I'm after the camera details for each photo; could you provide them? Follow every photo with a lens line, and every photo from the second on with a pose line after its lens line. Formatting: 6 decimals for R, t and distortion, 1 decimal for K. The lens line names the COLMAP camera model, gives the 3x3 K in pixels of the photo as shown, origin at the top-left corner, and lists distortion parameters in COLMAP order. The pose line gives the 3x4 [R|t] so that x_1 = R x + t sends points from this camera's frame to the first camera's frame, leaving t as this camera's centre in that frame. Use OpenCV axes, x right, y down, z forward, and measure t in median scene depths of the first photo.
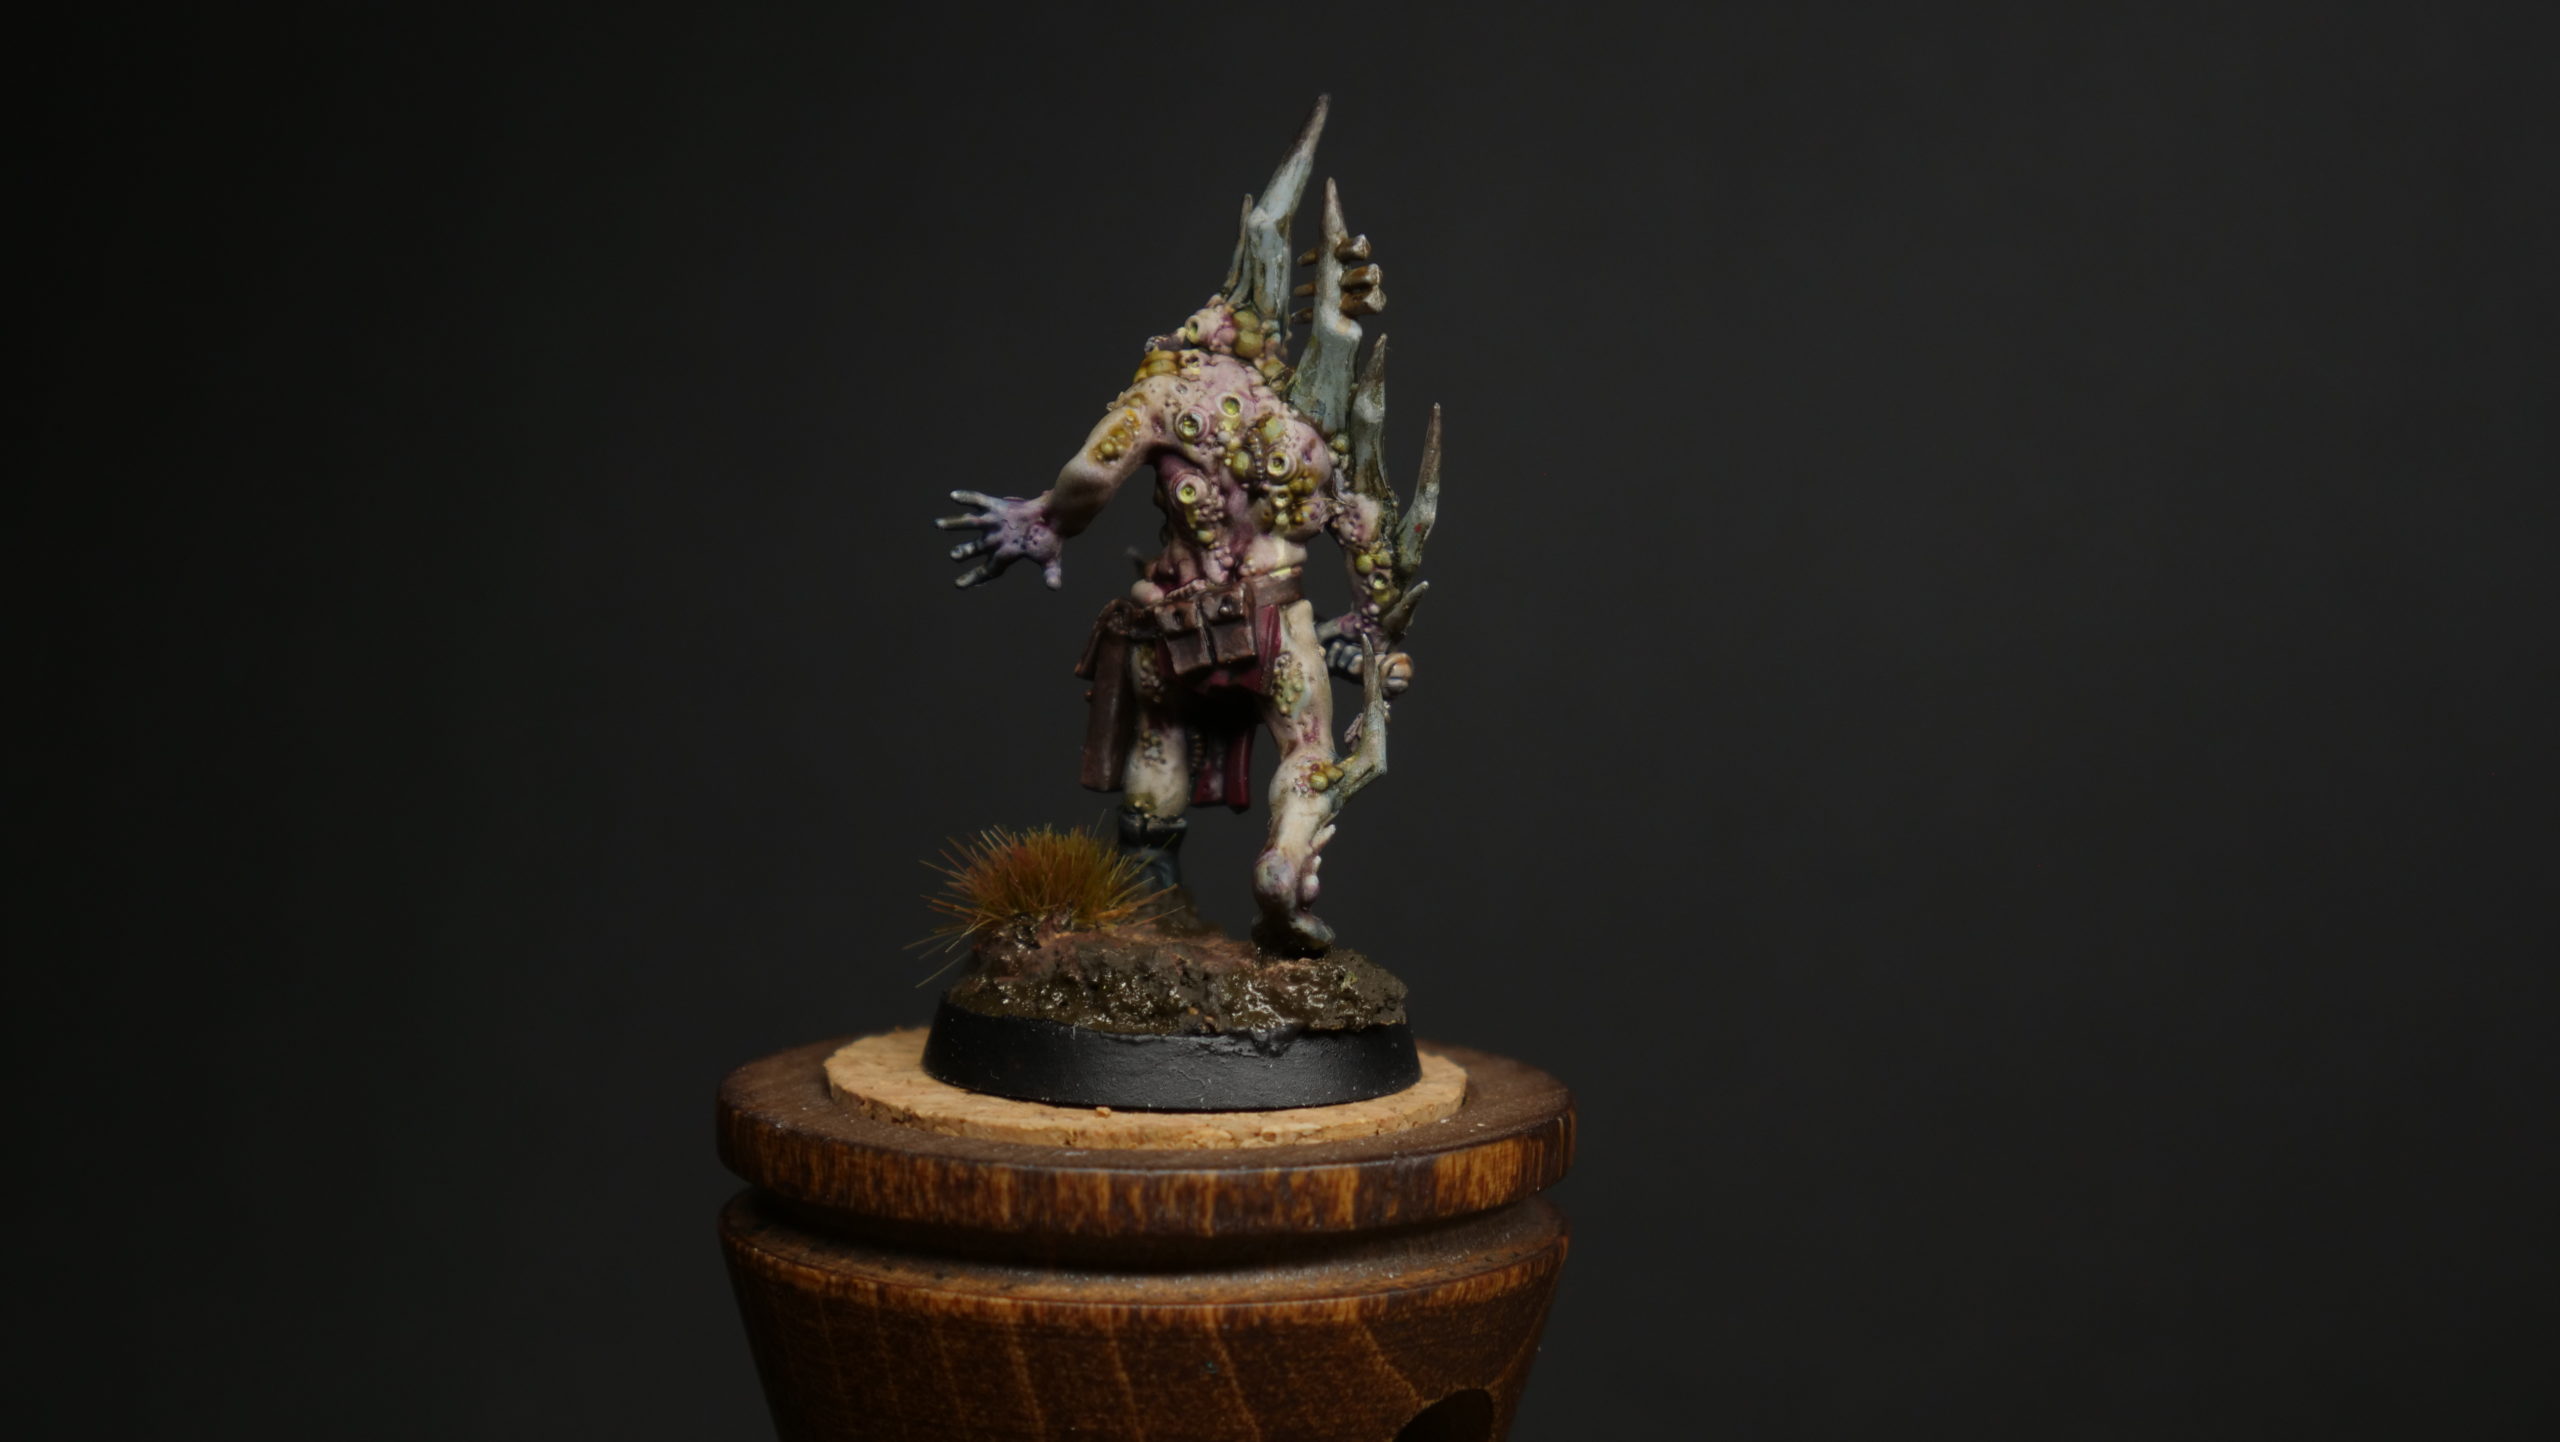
lens RADIAL K [[6040.6, 0, 1280.0], [0, 6040.6, 721.0], [0, 0, 1]] dist [0.006077, 0.057454]
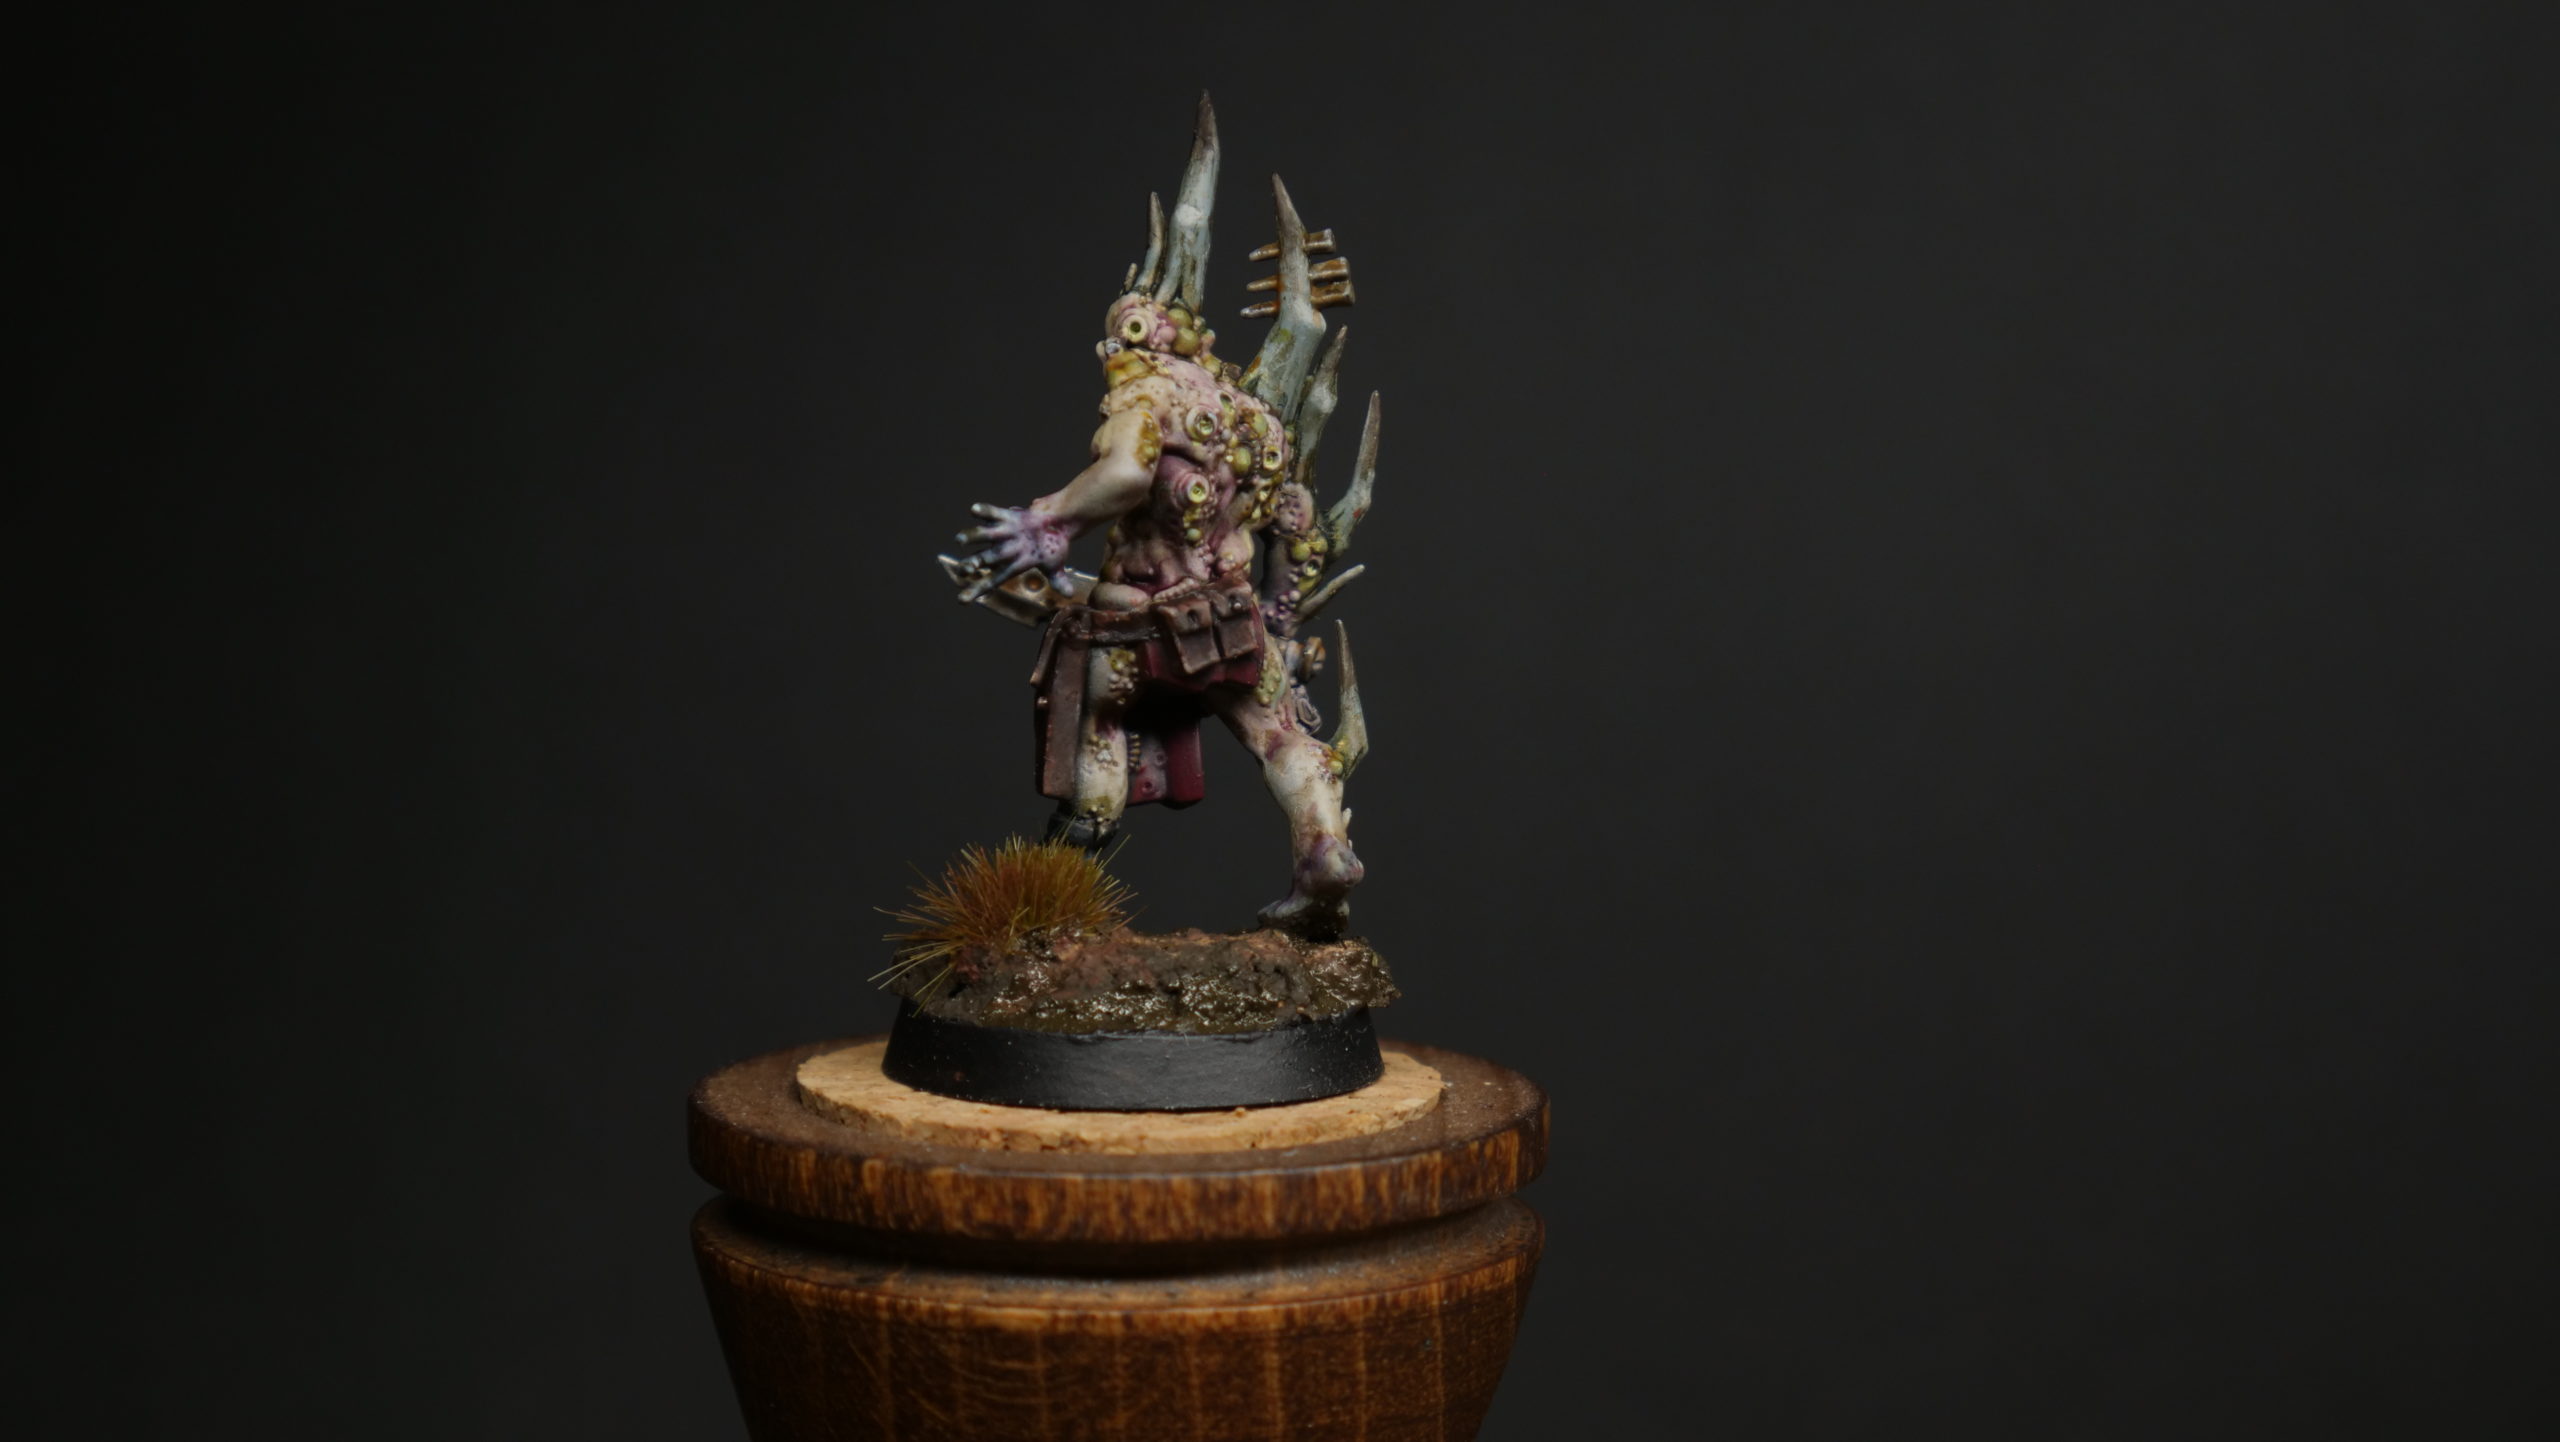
lens RADIAL K [[6040.6, 0, 1280.0], [0, 6040.6, 721.0], [0, 0, 1]] dist [0.006077, 0.057454]
pose [[0.794604, -0.081021, 0.601698, -0.618730], [0.074731, 0.996572, 0.035503, -0.034885], [-0.602511, 0.016754, 0.797934, 0.194842]]
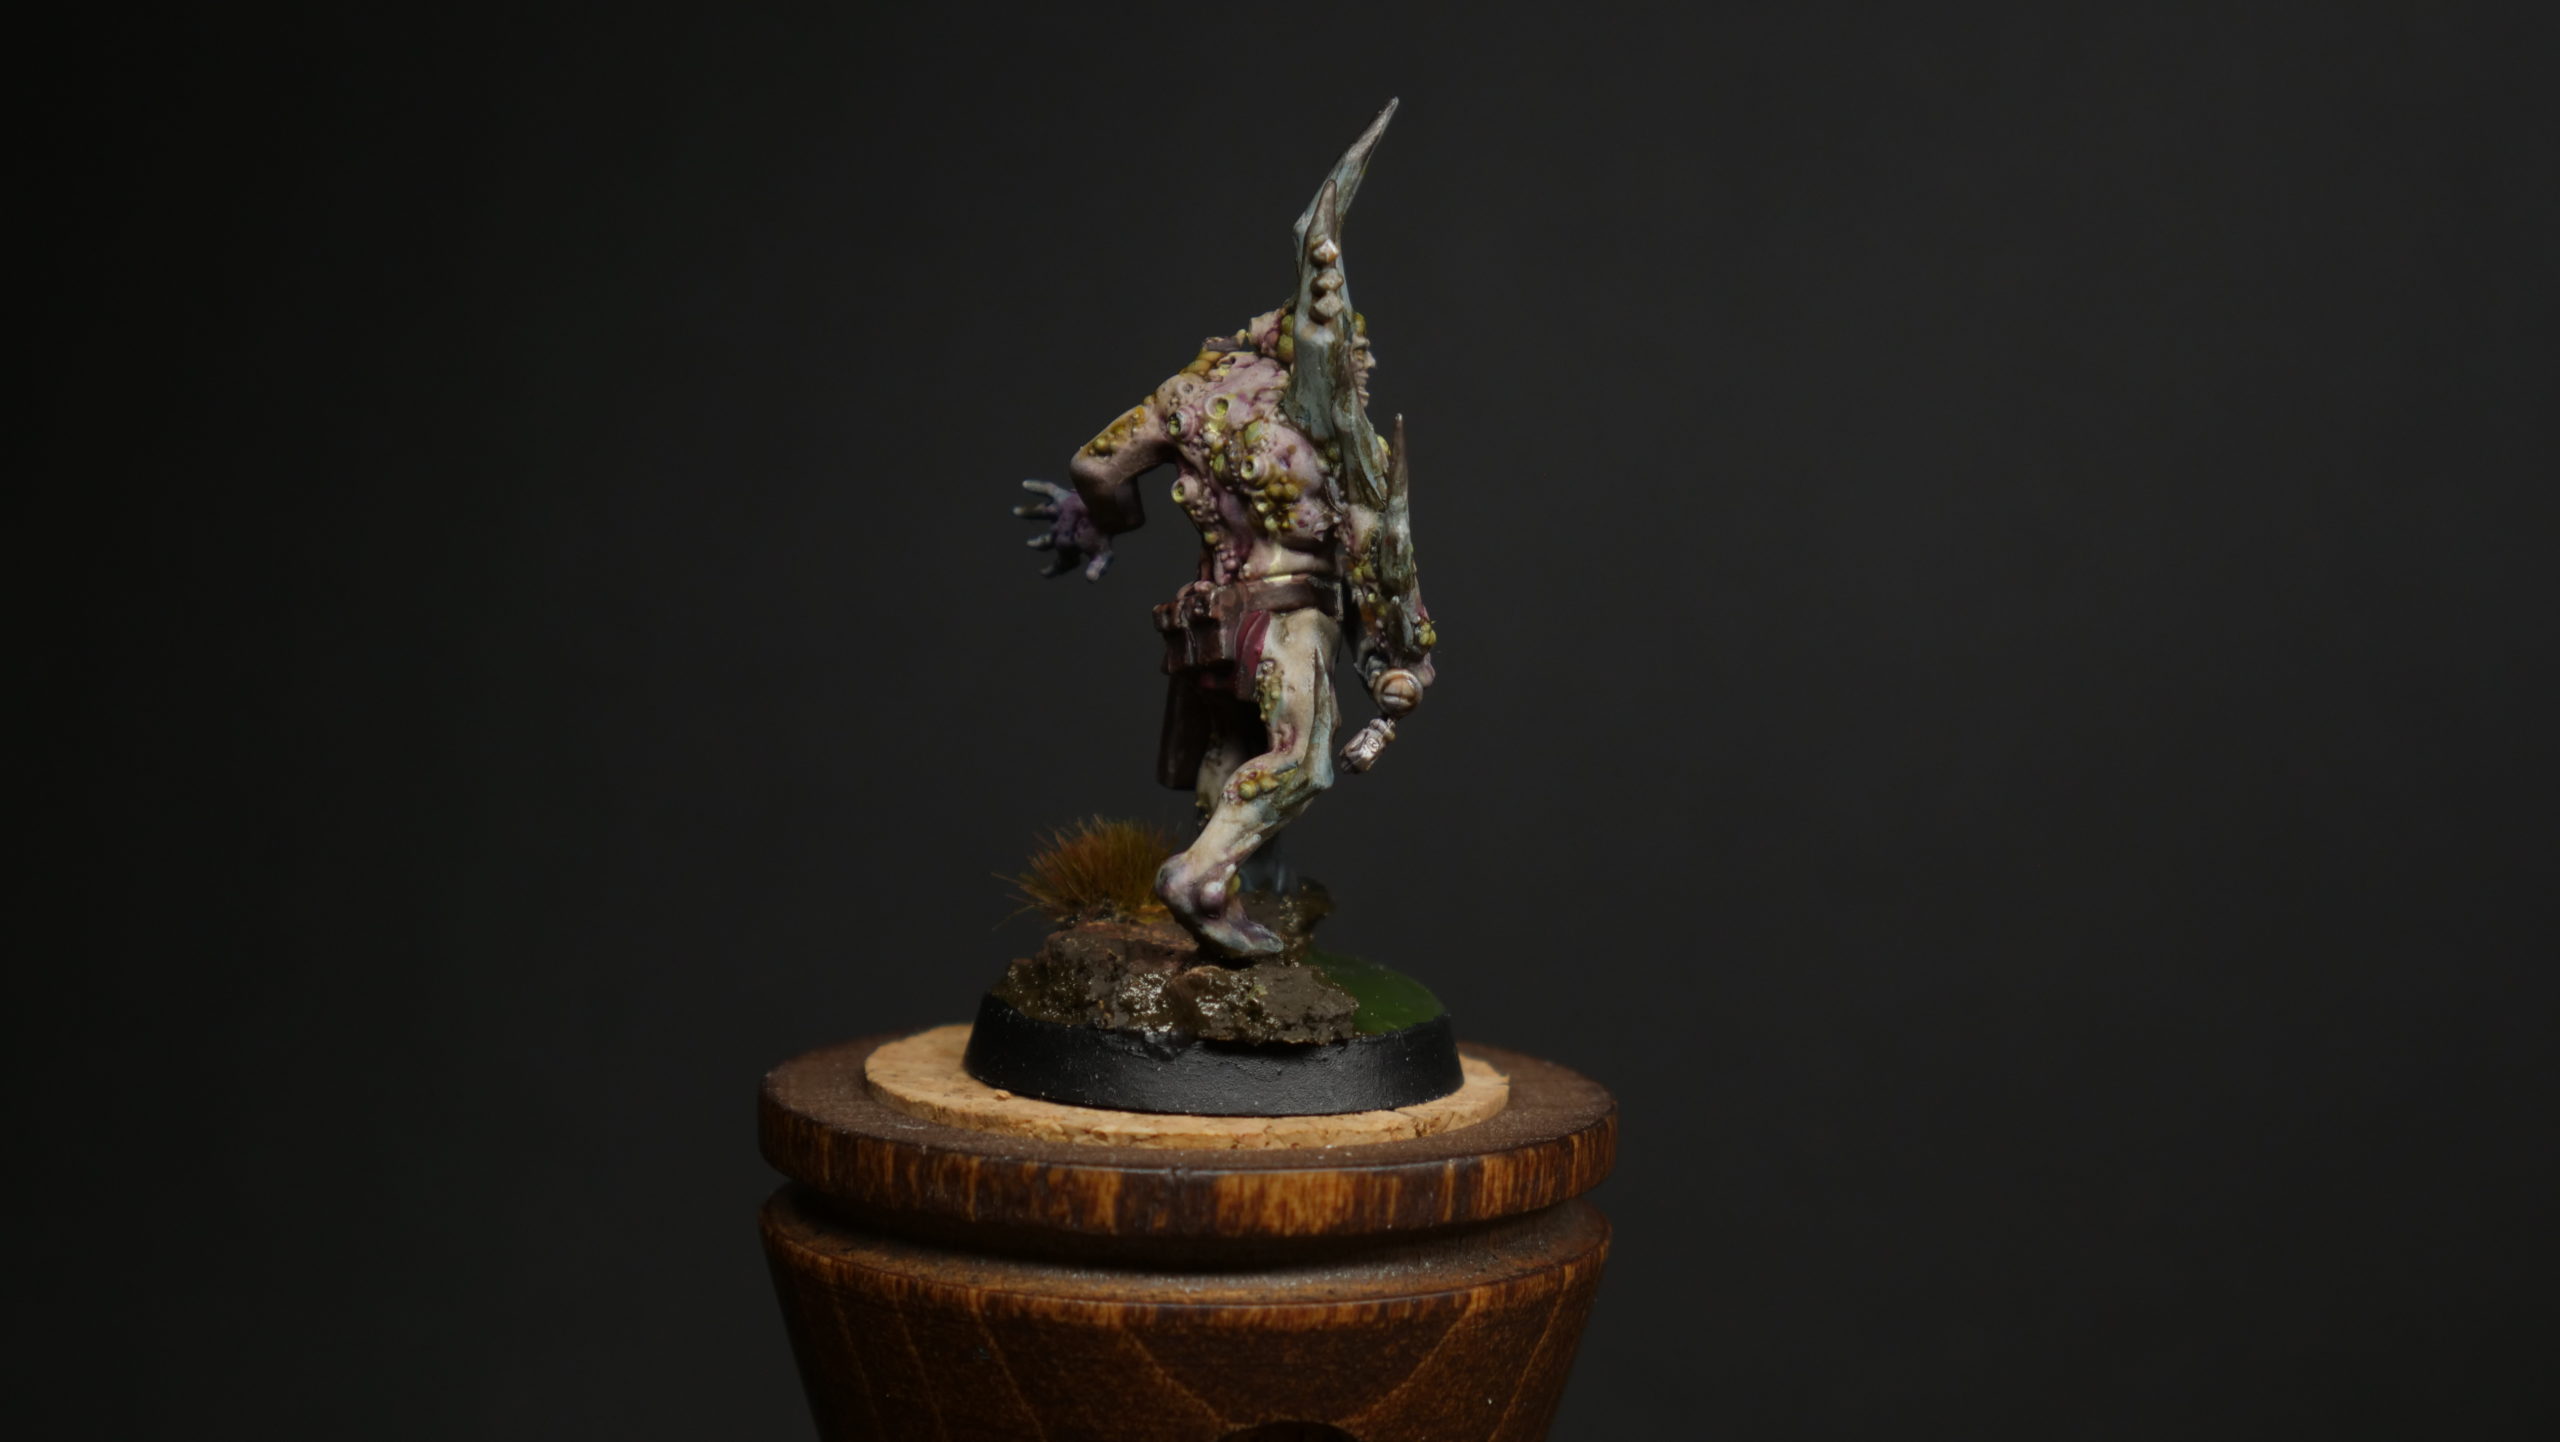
lens RADIAL K [[6040.6, 0, 1280.0], [0, 6040.6, 721.0], [0, 0, 1]] dist [0.006077, 0.057454]
pose [[0.804625, 0.072788, -0.589306, 0.597951], [-0.079781, 0.996712, 0.014178, -0.015776], [0.588400, 0.035608, 0.807786, 0.206033]]
